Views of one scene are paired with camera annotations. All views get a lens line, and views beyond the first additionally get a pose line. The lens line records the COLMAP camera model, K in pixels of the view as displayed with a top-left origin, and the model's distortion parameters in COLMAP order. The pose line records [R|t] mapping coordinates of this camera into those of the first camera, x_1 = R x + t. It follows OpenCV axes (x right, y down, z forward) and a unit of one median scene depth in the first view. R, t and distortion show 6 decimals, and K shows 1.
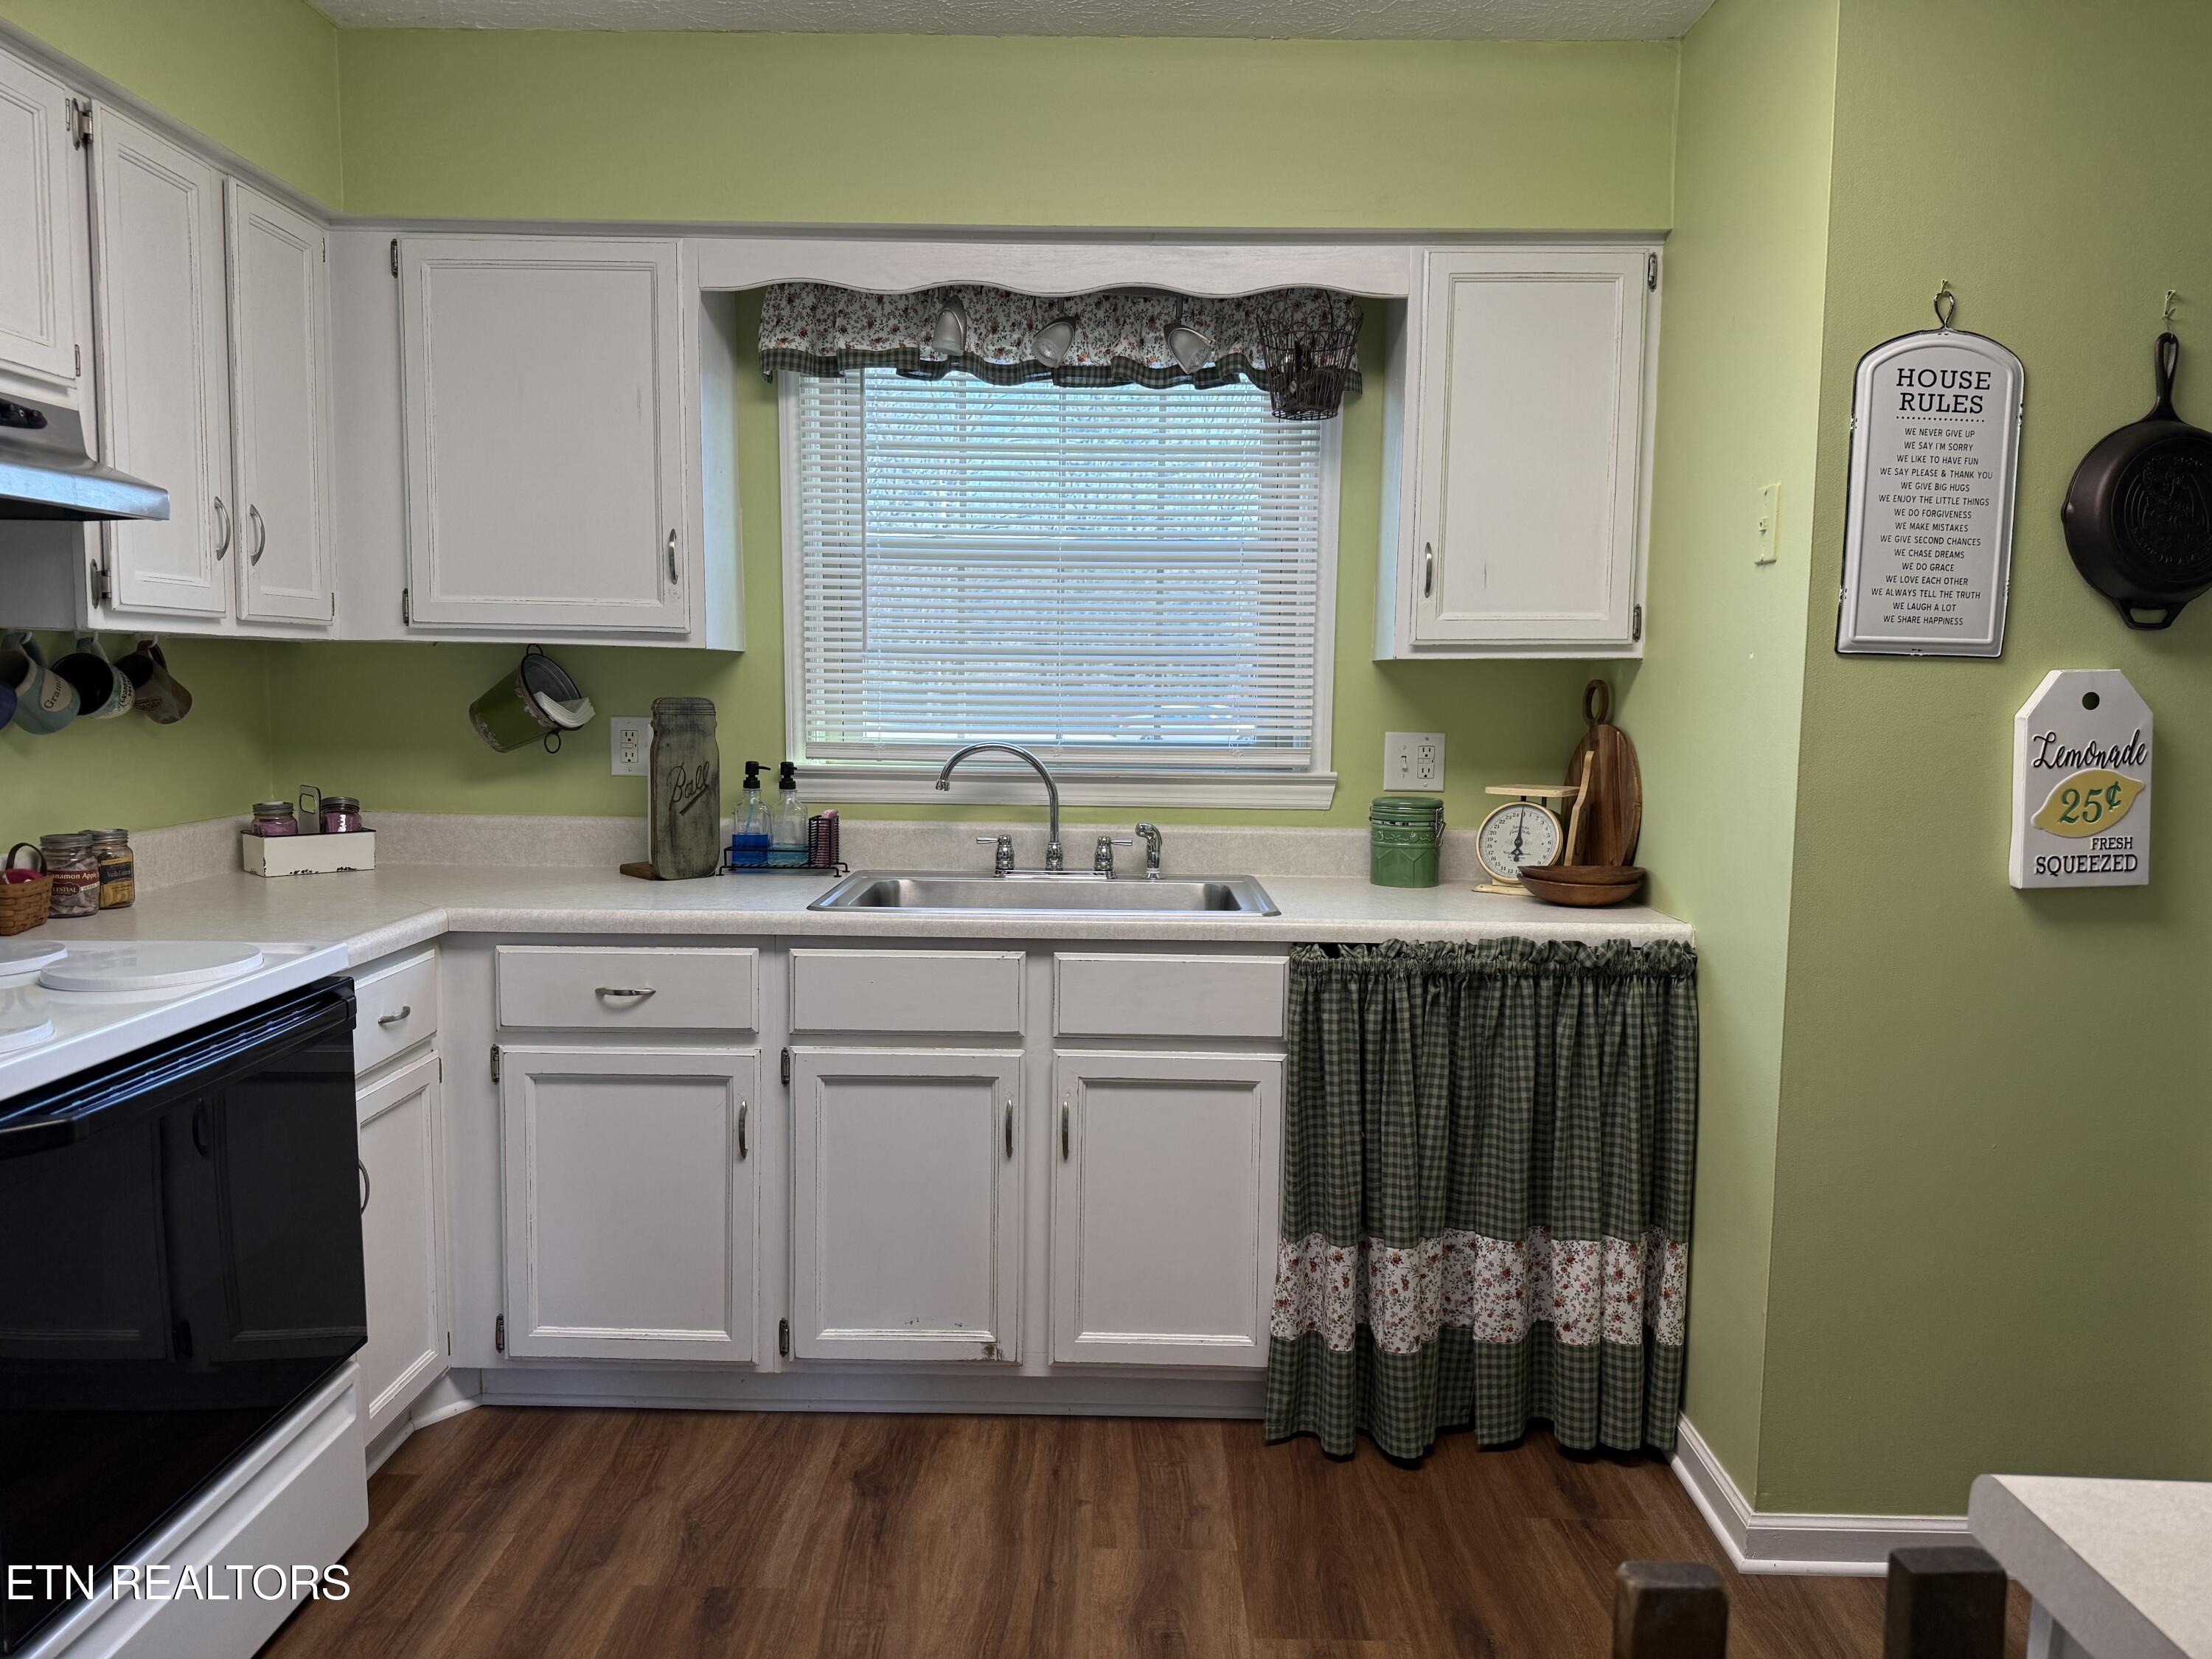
lens RADIAL K [[1560.7, 0, 1102.6], [0, 1560.7, 824.1], [0, 0, 1]] dist [0.048878, -0.057205]
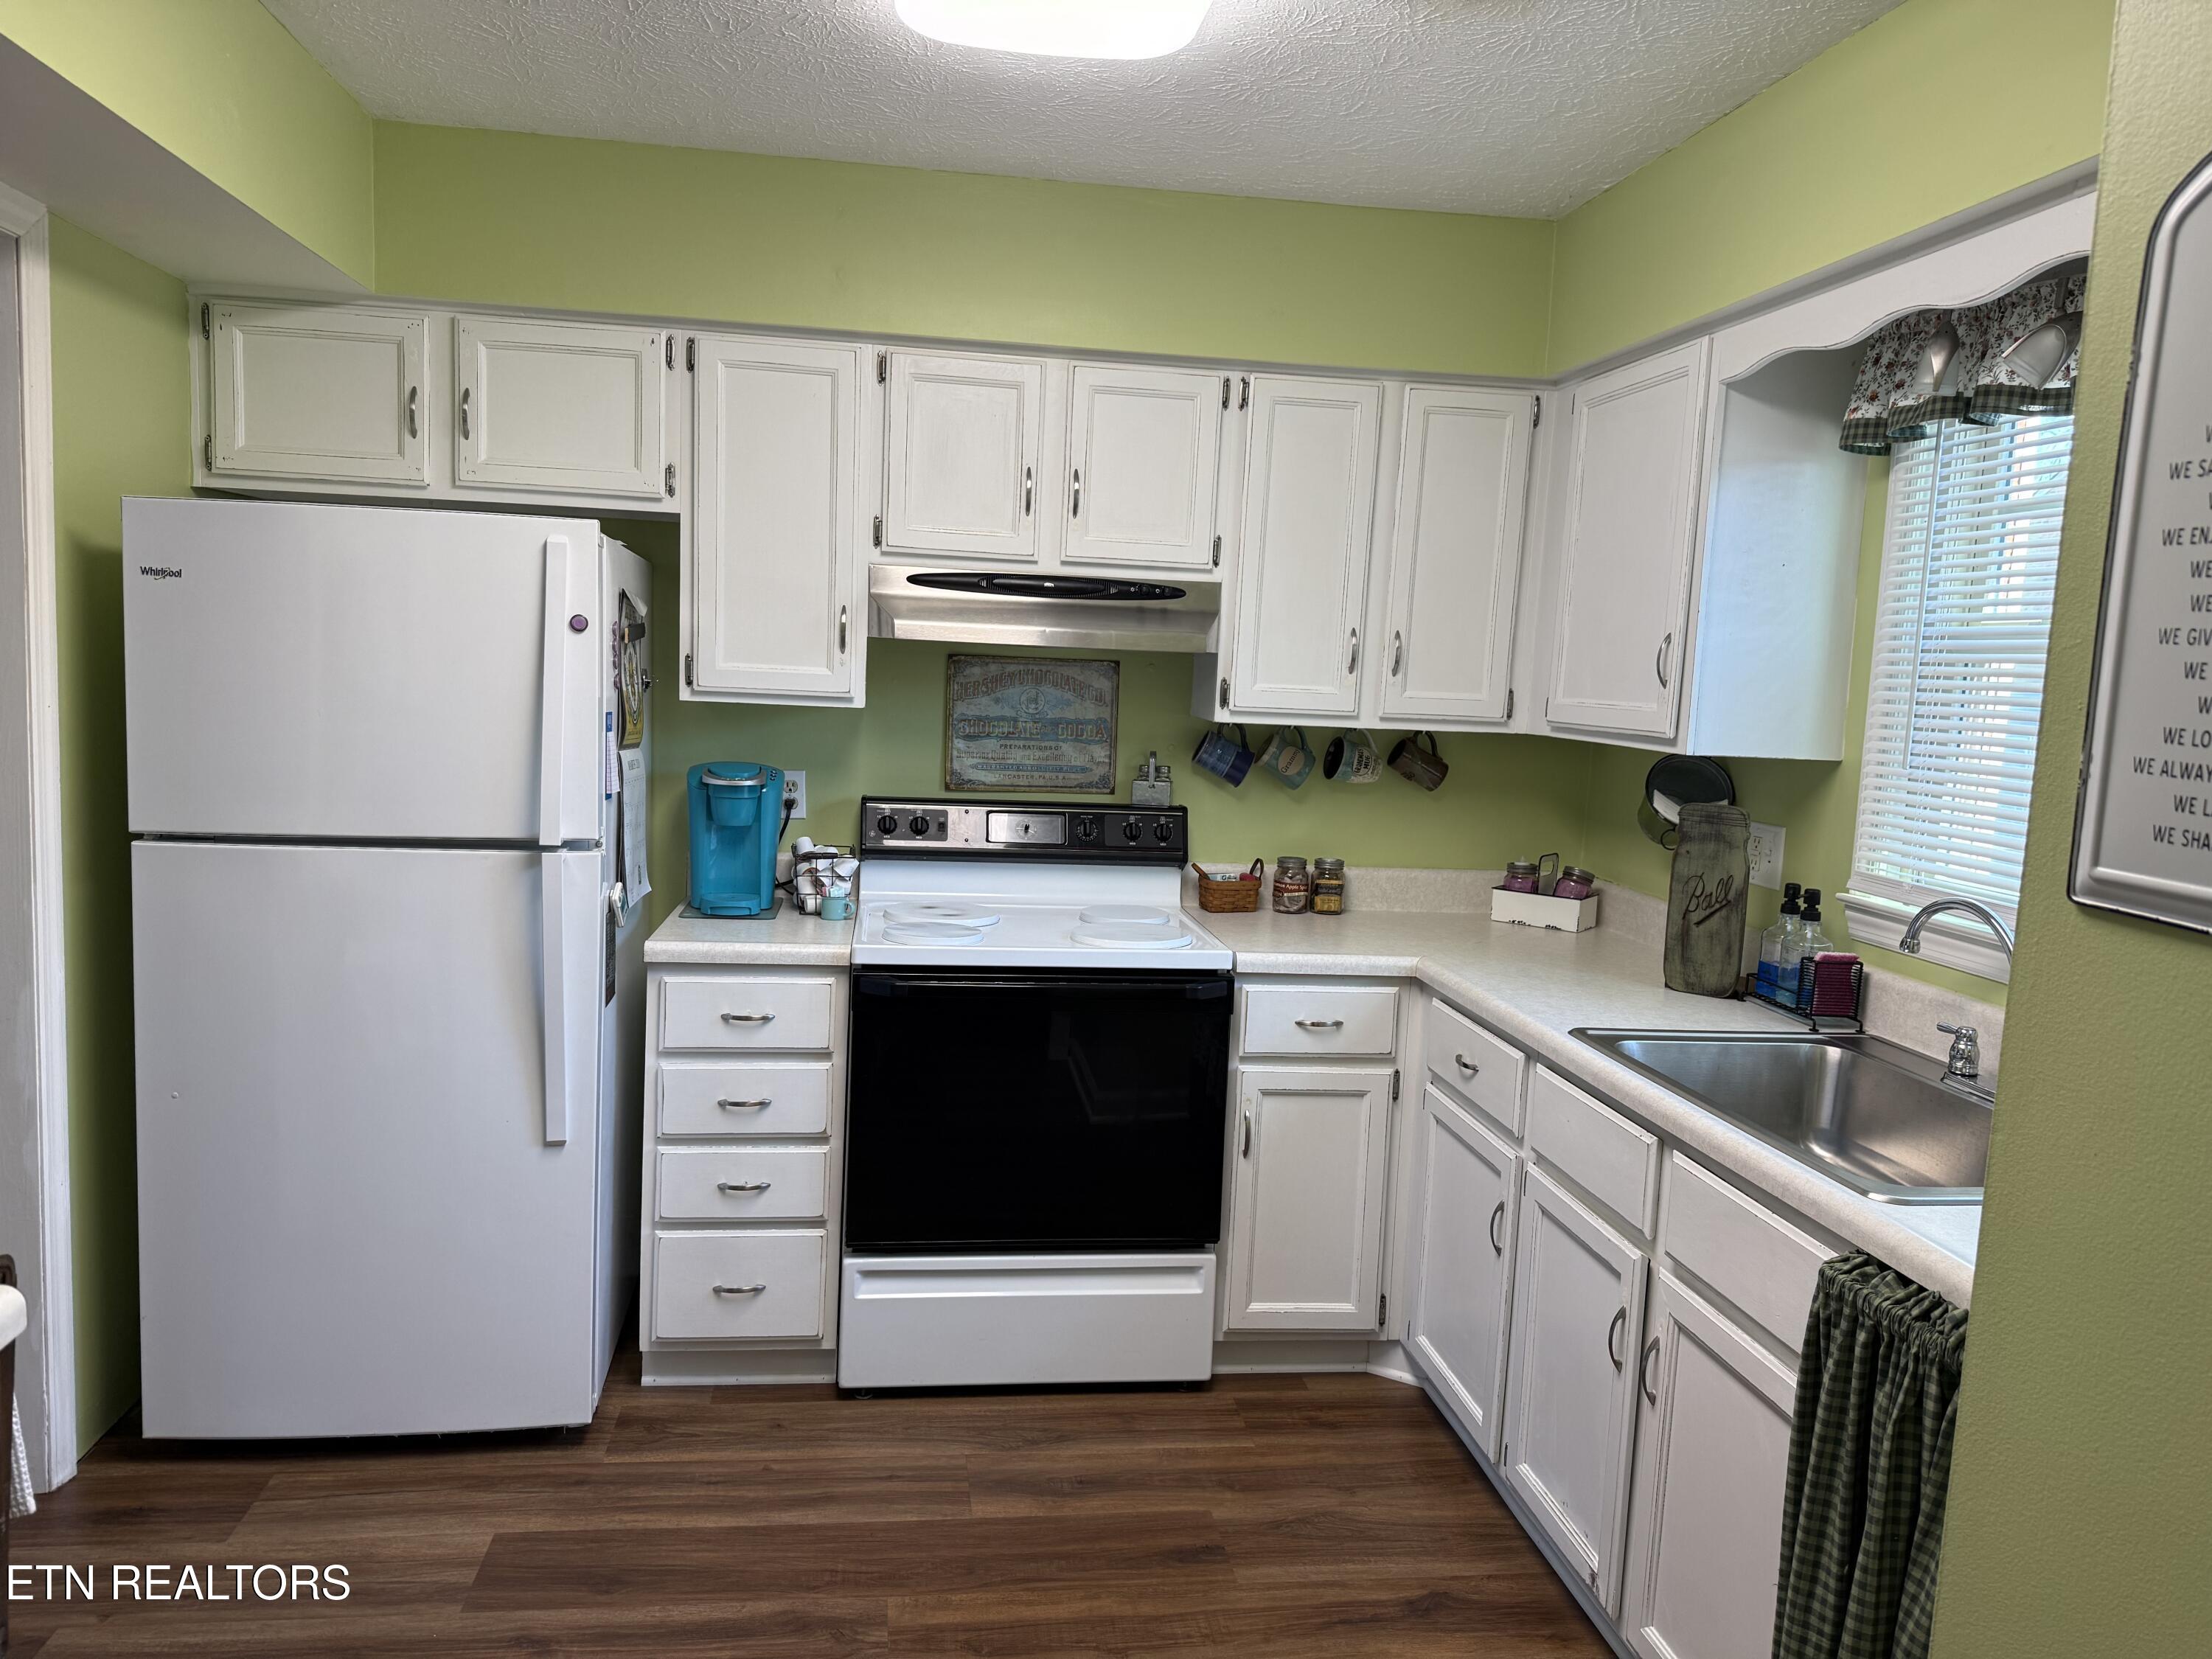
lens RADIAL K [[1560.7, 0, 1108.0], [0, 1560.7, 824.1], [0, 0, 1]] dist [0.048878, -0.057205]
pose [[0.145869, 0.095360, -0.984697, 0.723028], [-0.134421, 0.988023, 0.075770, -0.107753], [0.980129, 0.121311, 0.156940, 0.570010]]
